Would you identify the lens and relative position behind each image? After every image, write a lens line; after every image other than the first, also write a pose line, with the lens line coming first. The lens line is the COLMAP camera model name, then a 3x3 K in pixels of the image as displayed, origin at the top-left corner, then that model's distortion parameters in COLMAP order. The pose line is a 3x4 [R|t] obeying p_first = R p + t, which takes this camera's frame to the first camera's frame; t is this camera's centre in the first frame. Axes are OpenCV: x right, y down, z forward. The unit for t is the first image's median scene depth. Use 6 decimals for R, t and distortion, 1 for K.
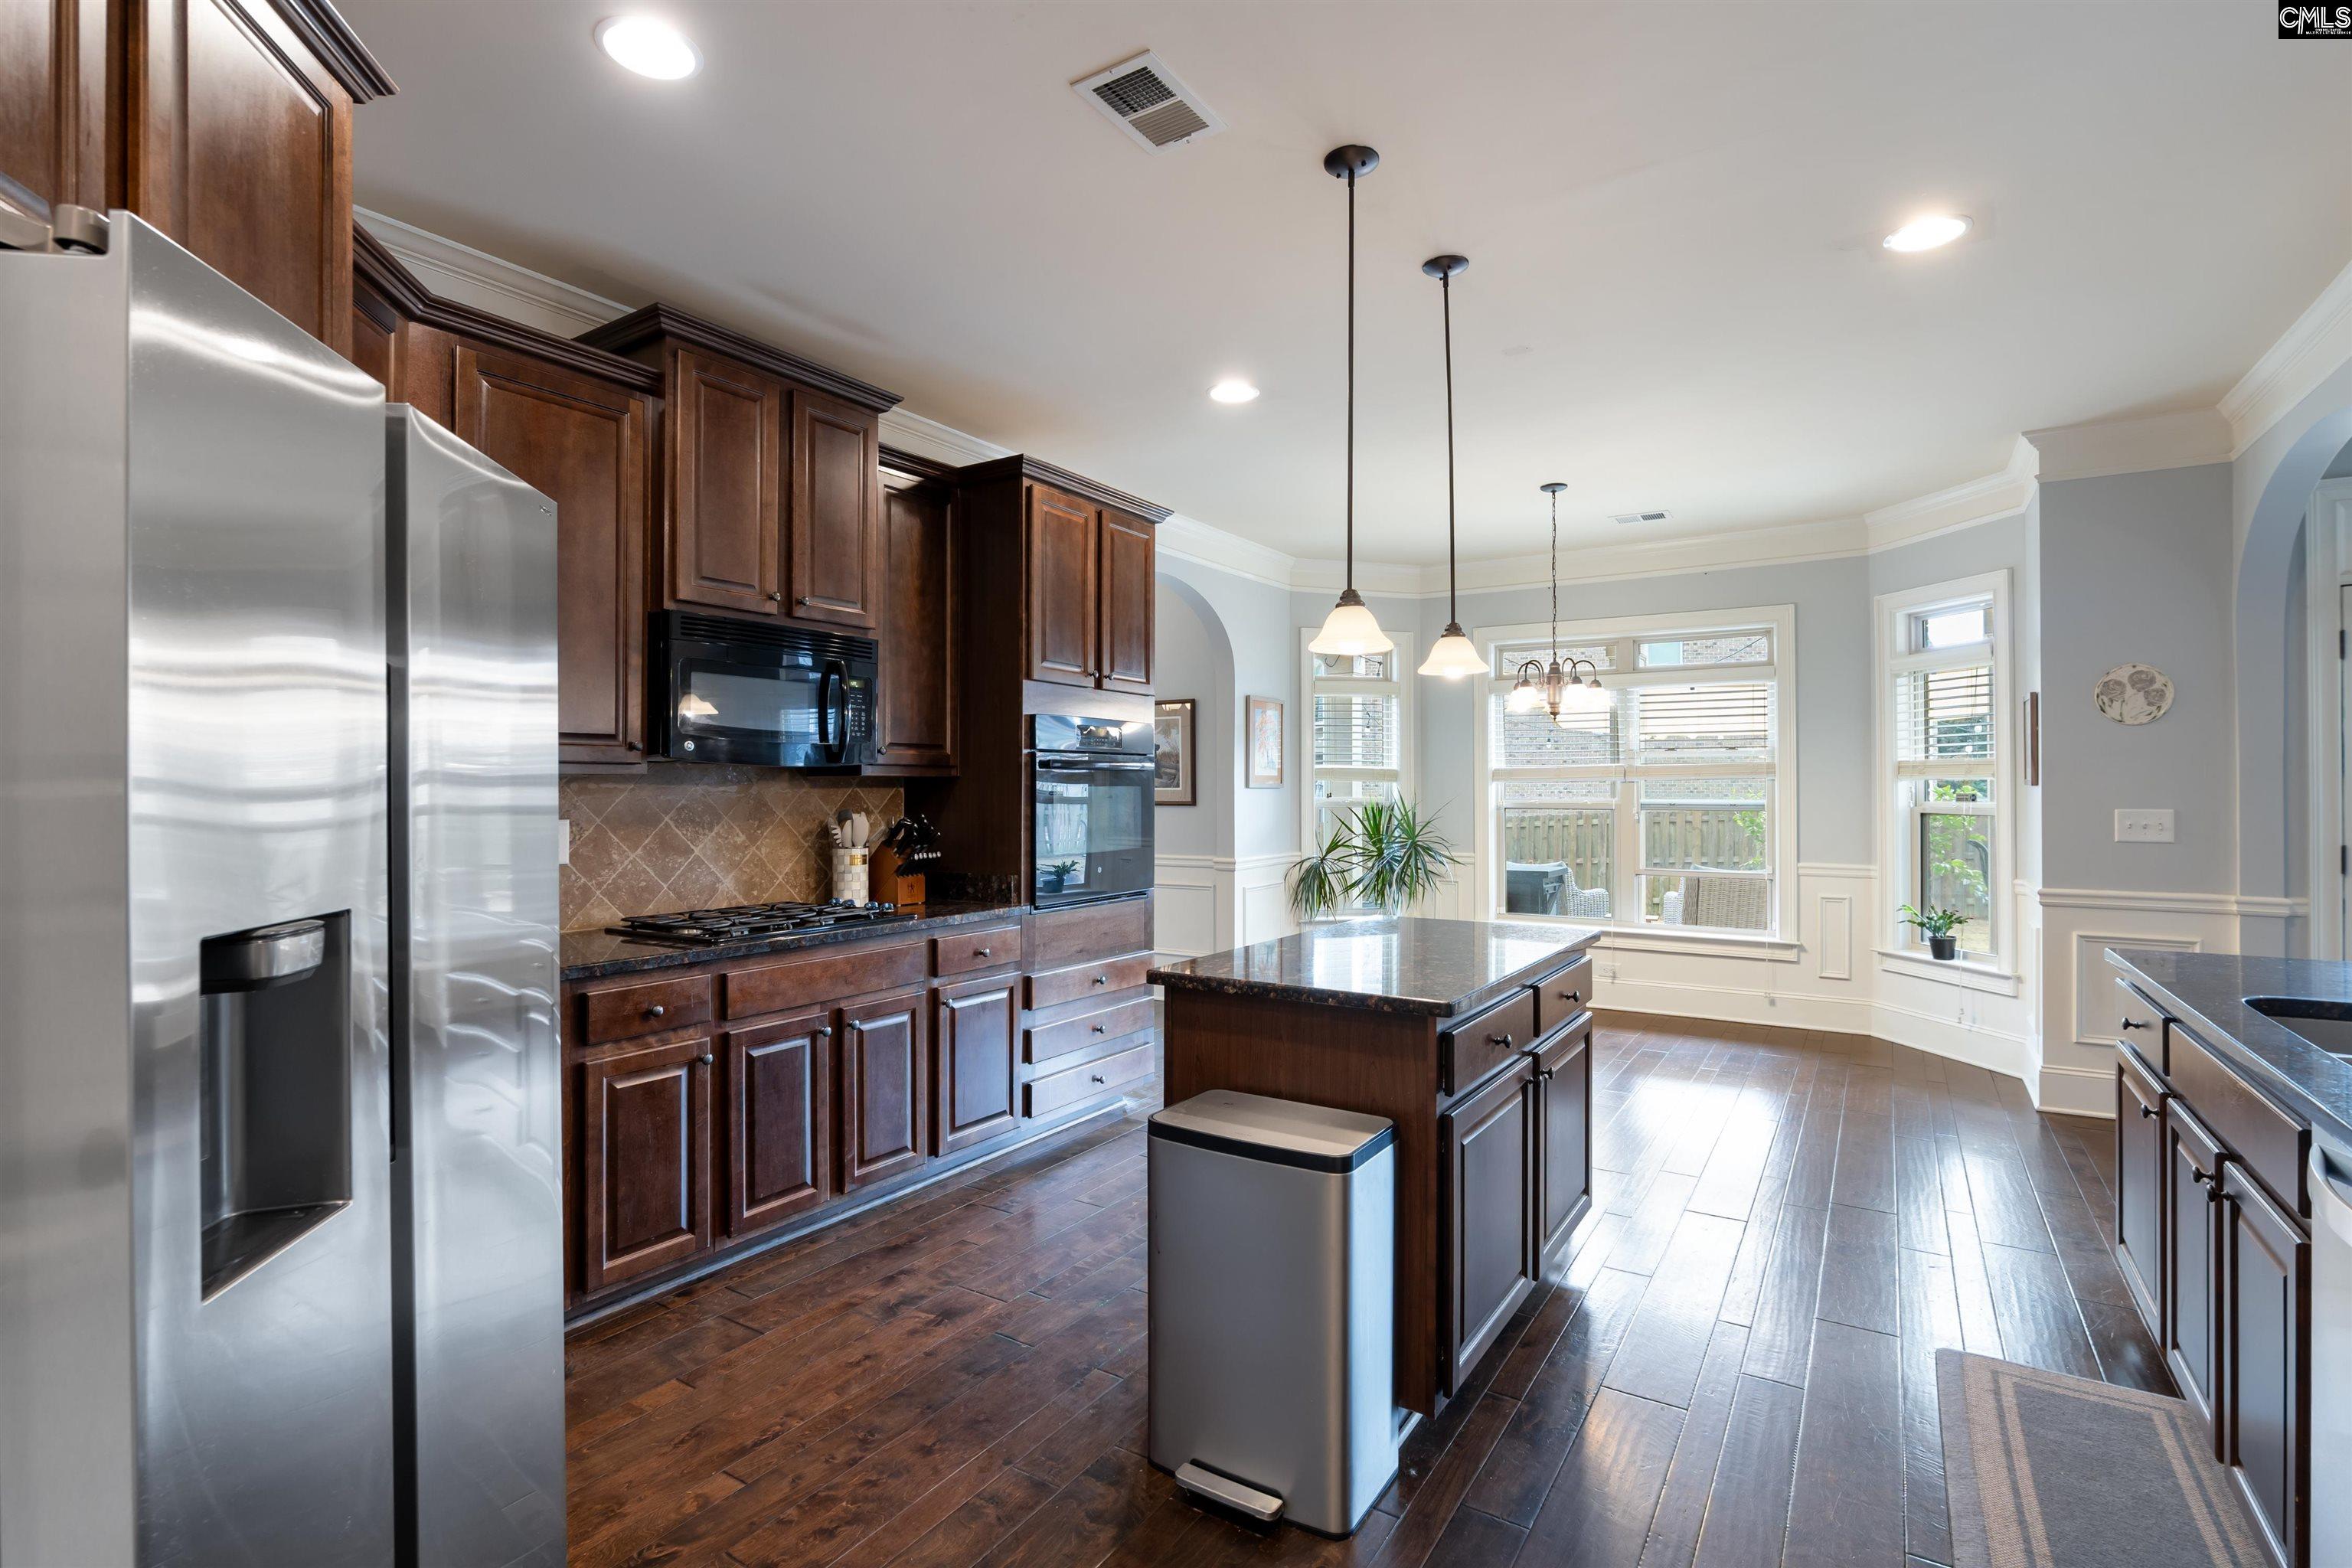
lens RADIAL K [[1107.3, 0, 1160.8], [0, 1107.3, 776.7], [0, 0, 1]] dist [-0.022476, 0.006280]
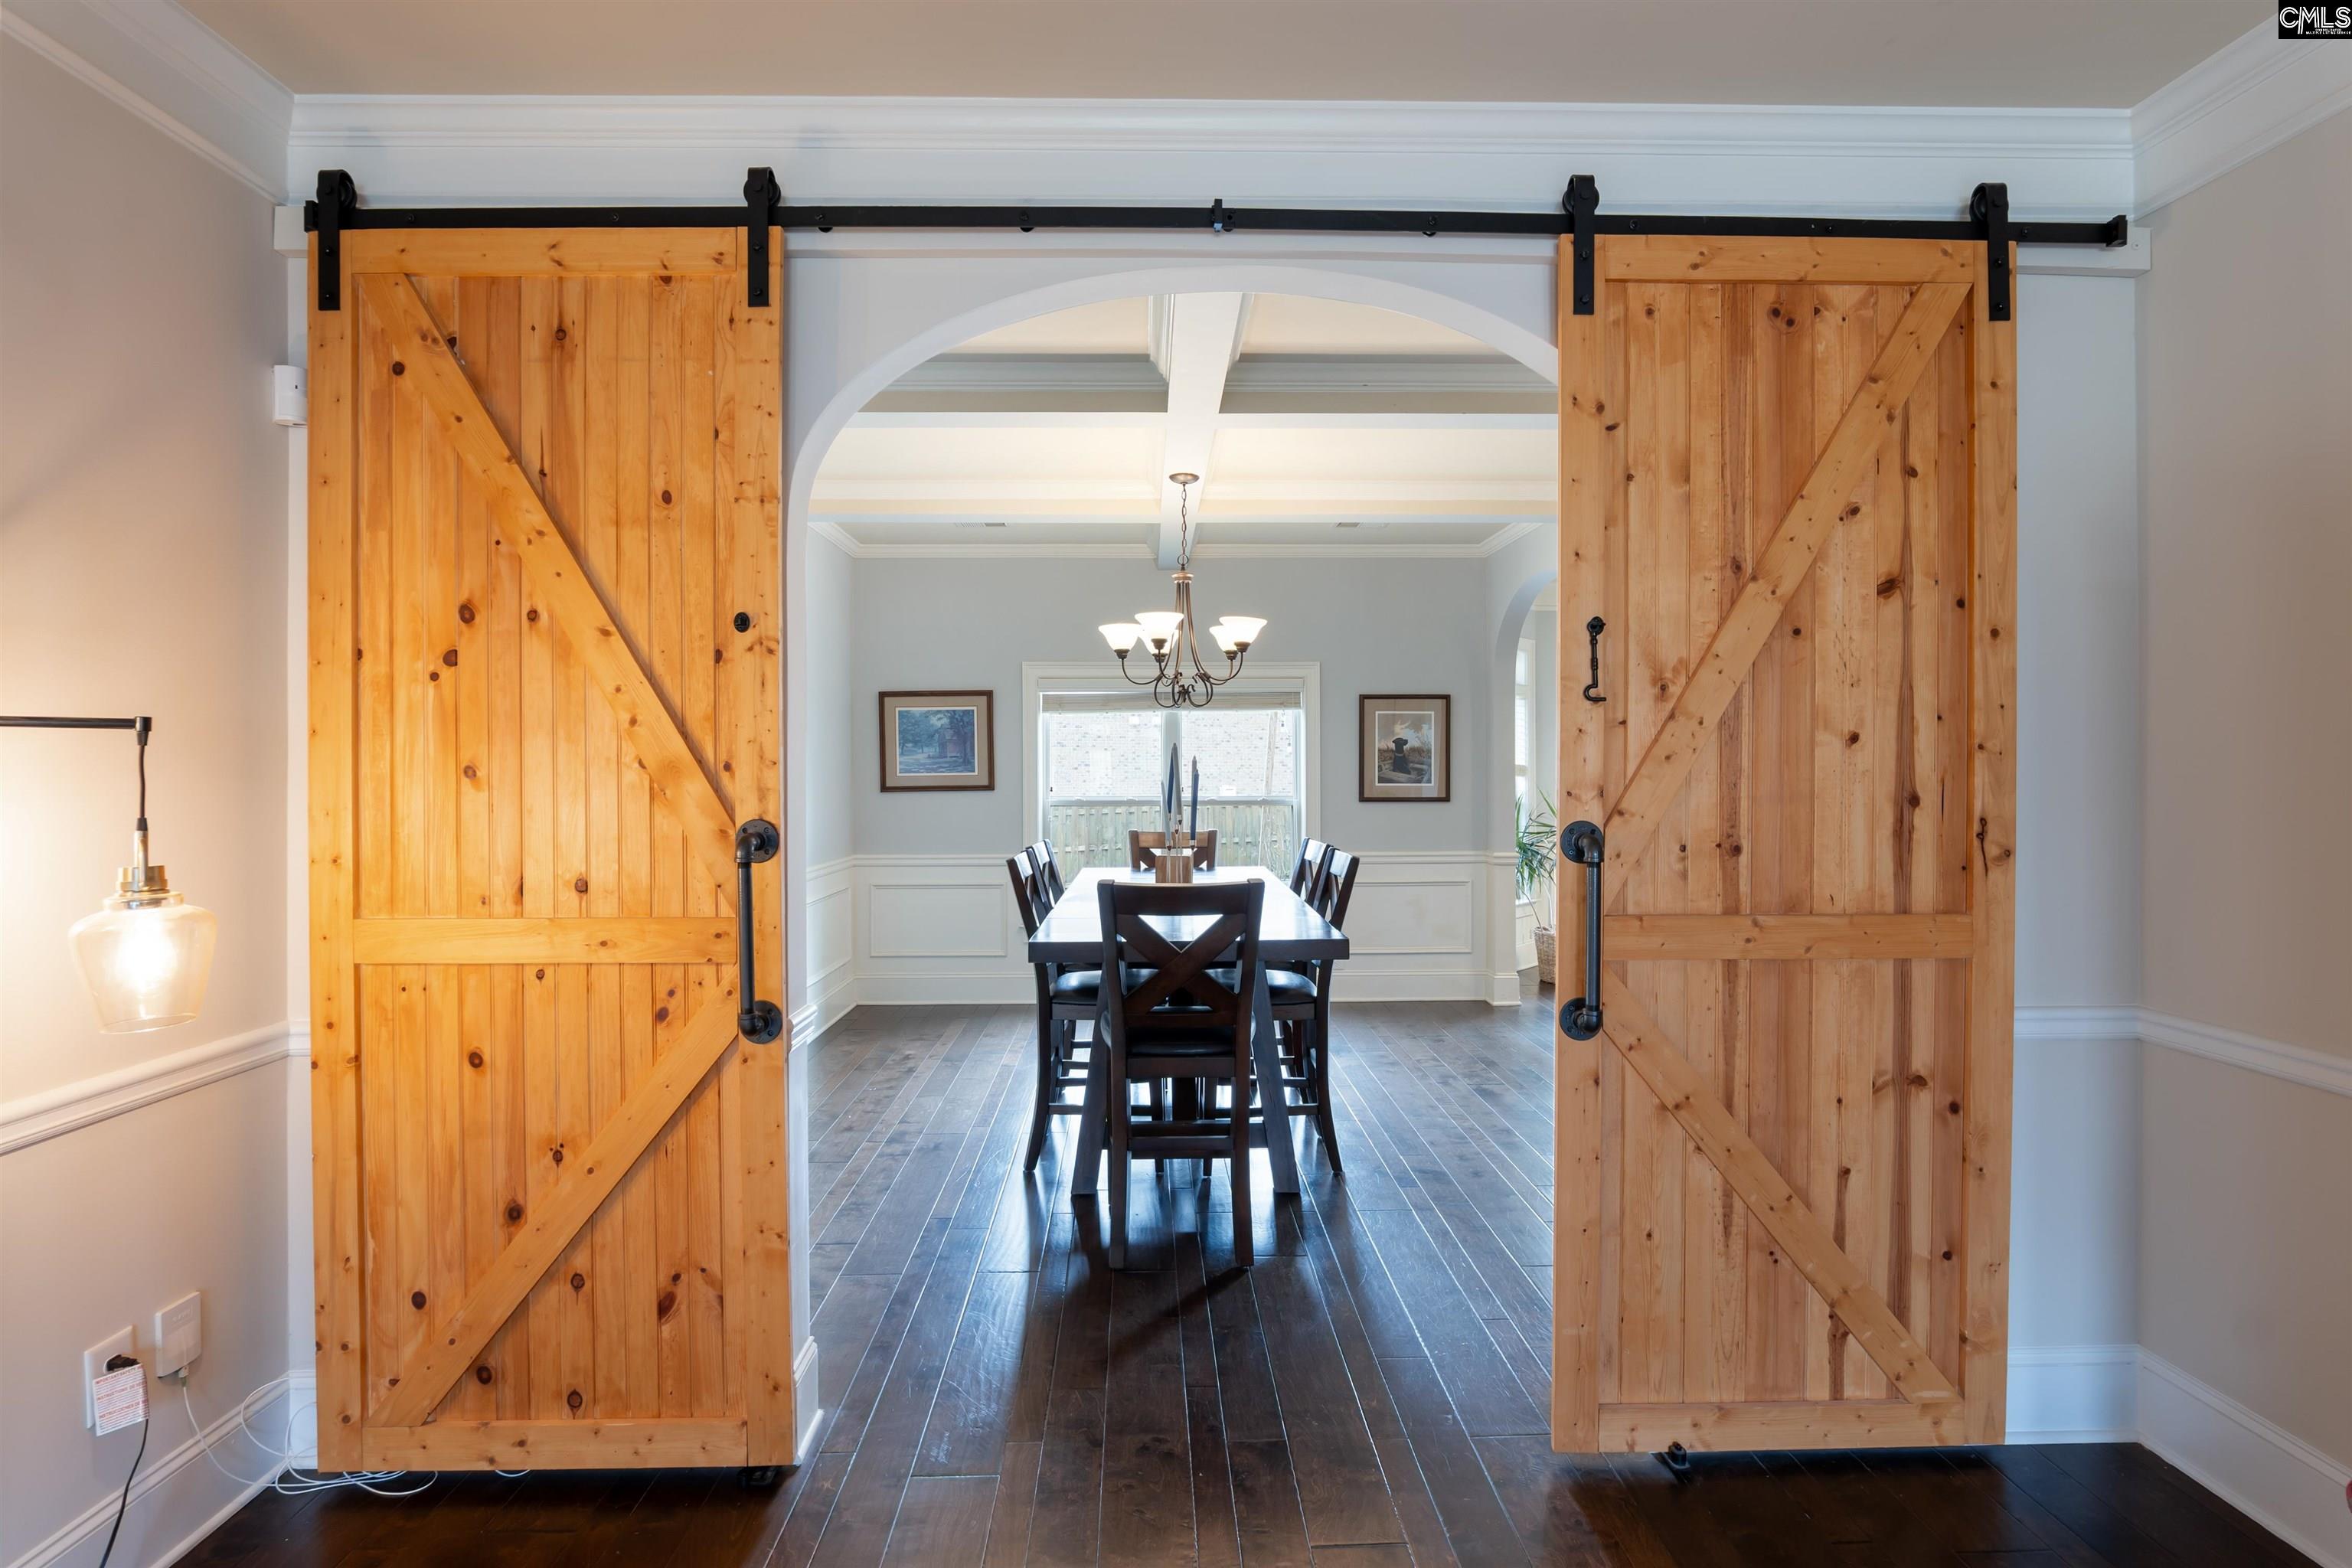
lens RADIAL K [[1107.3, 0, 1176.6], [0, 1107.3, 762.3], [0, 0, 1]] dist [-0.022476, 0.006280]
pose [[0.813335, 0.002491, 0.581790, -0.895171], [-0.006352, 0.999969, 0.004599, -0.015005], [-0.581761, -0.007436, 0.813326, 0.385275]]
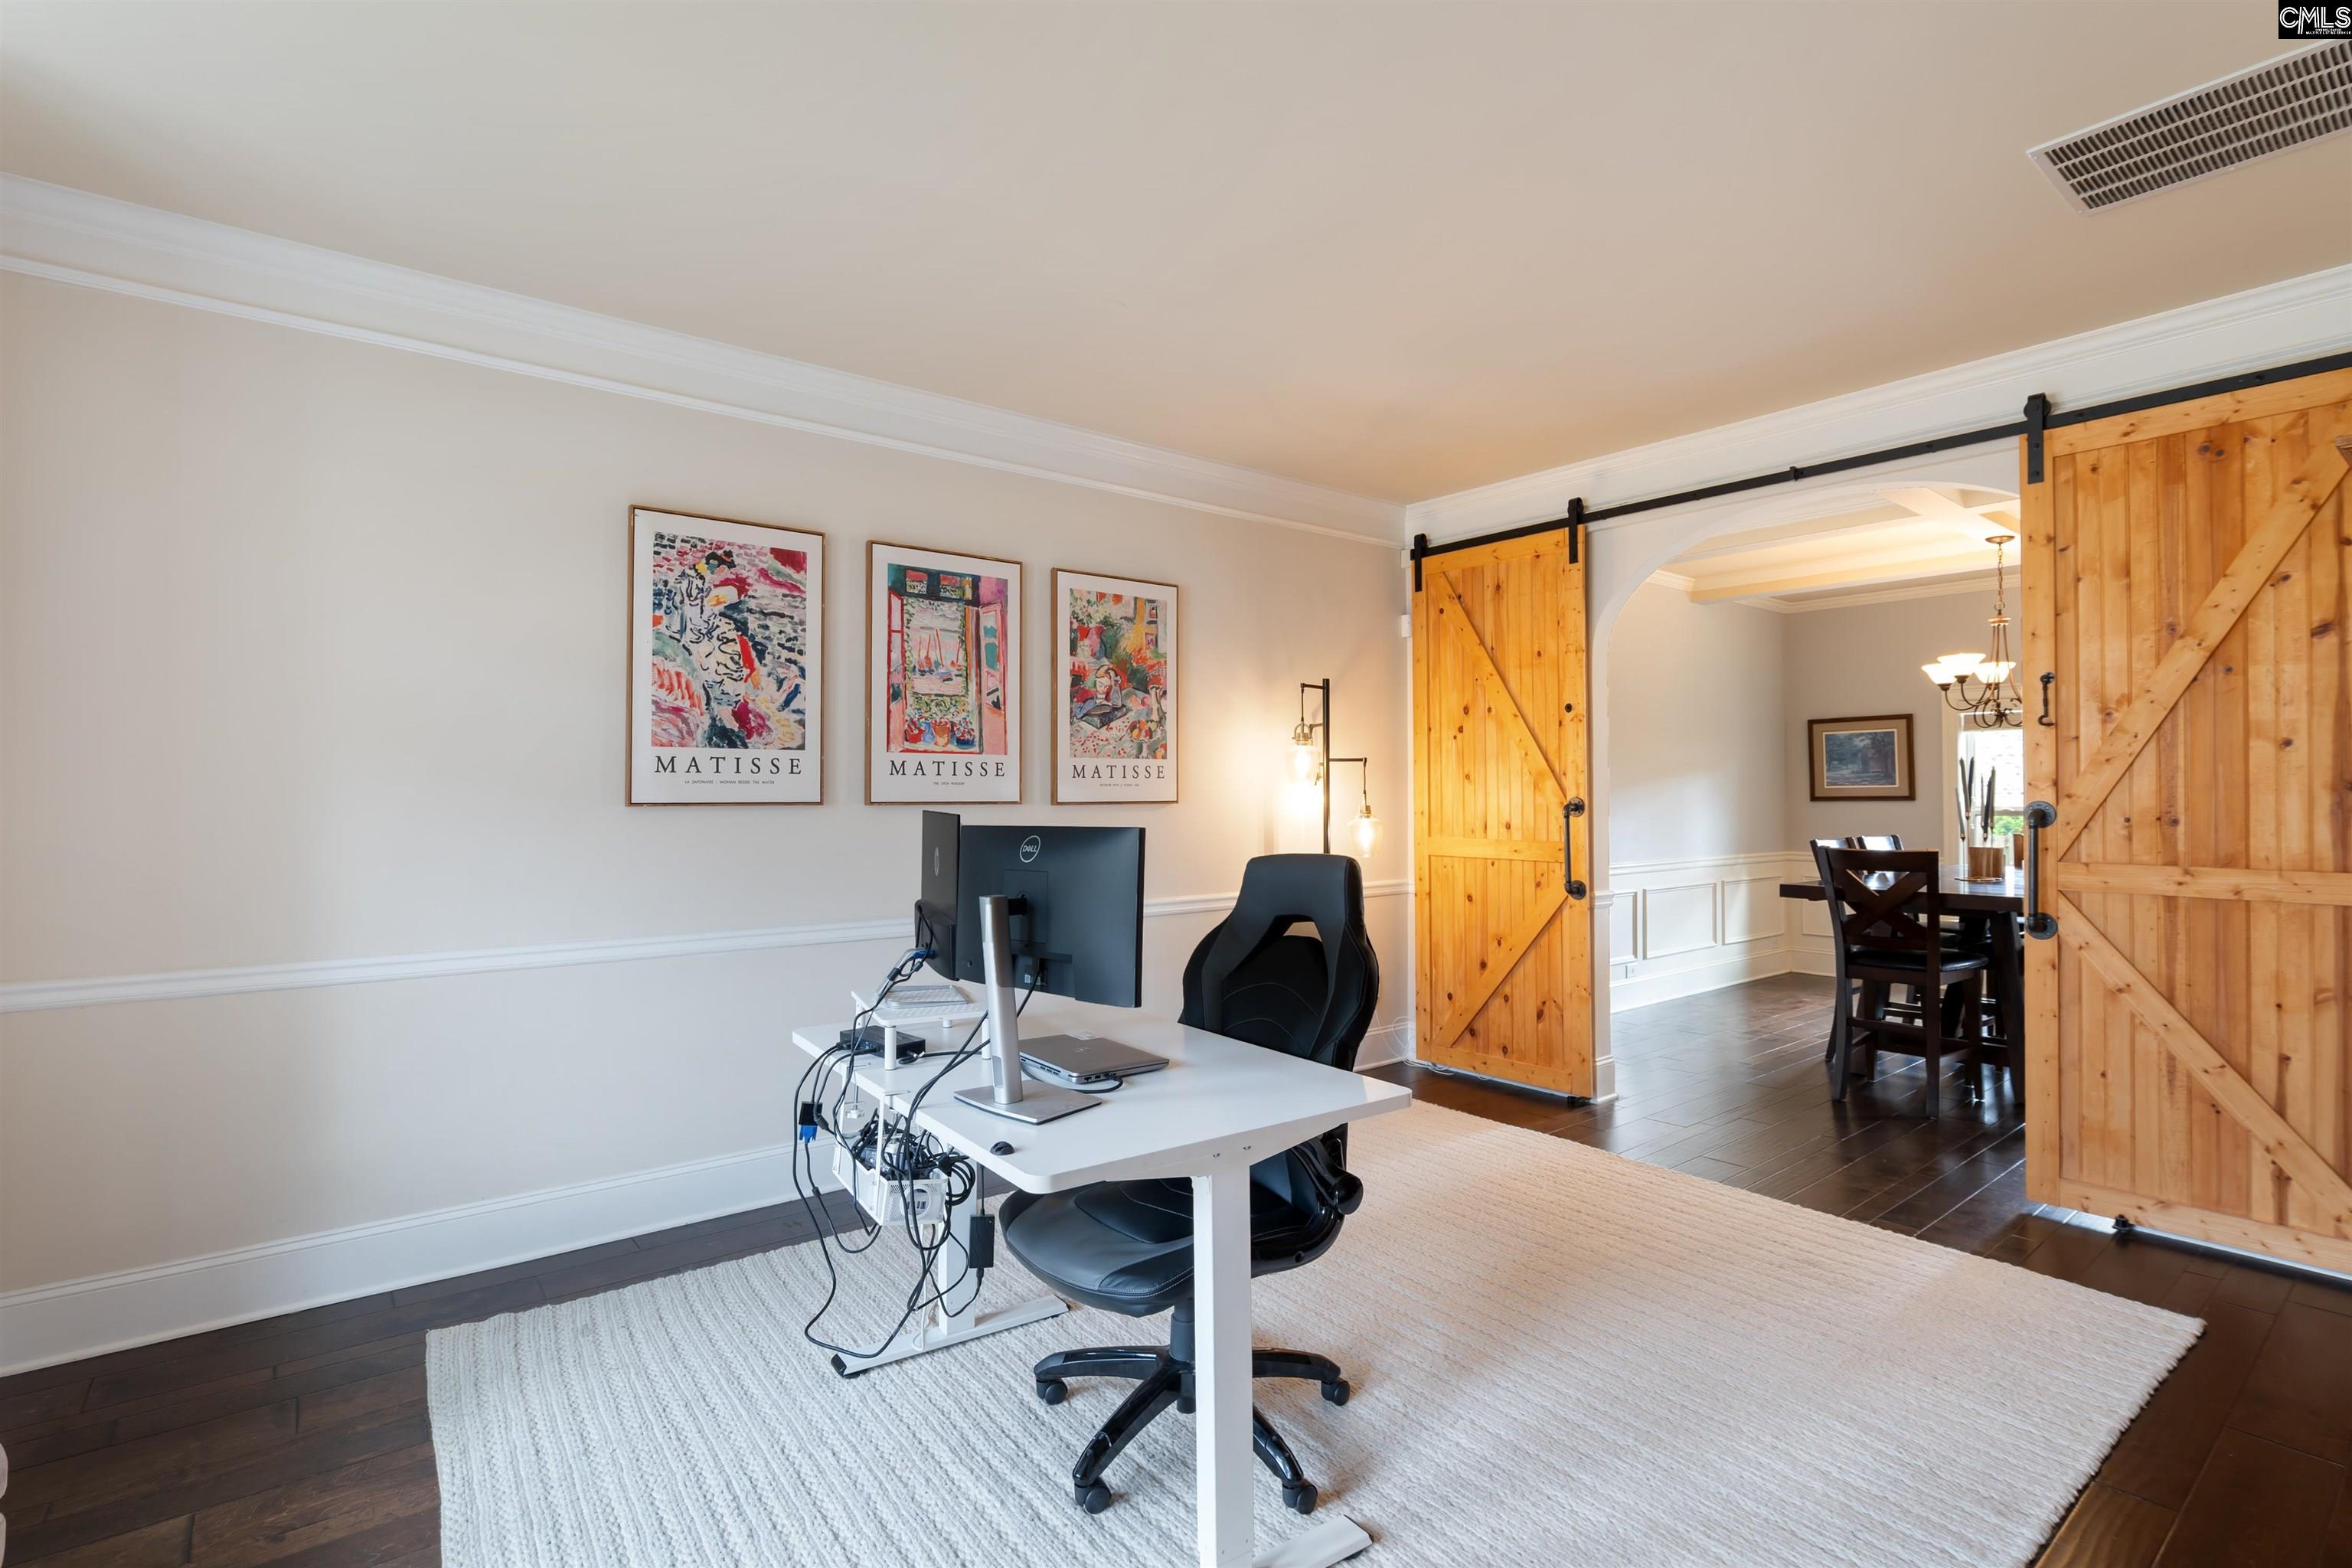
lens RADIAL K [[1107.3, 0, 1158.0], [0, 1107.3, 775.2], [0, 0, 1]] dist [-0.022476, 0.006280]
pose [[0.950924, -0.003833, -0.309400, -0.834151], [0.002822, 0.999989, -0.003715, -0.007198], [0.309411, 0.002660, 0.950925, -0.105341]]
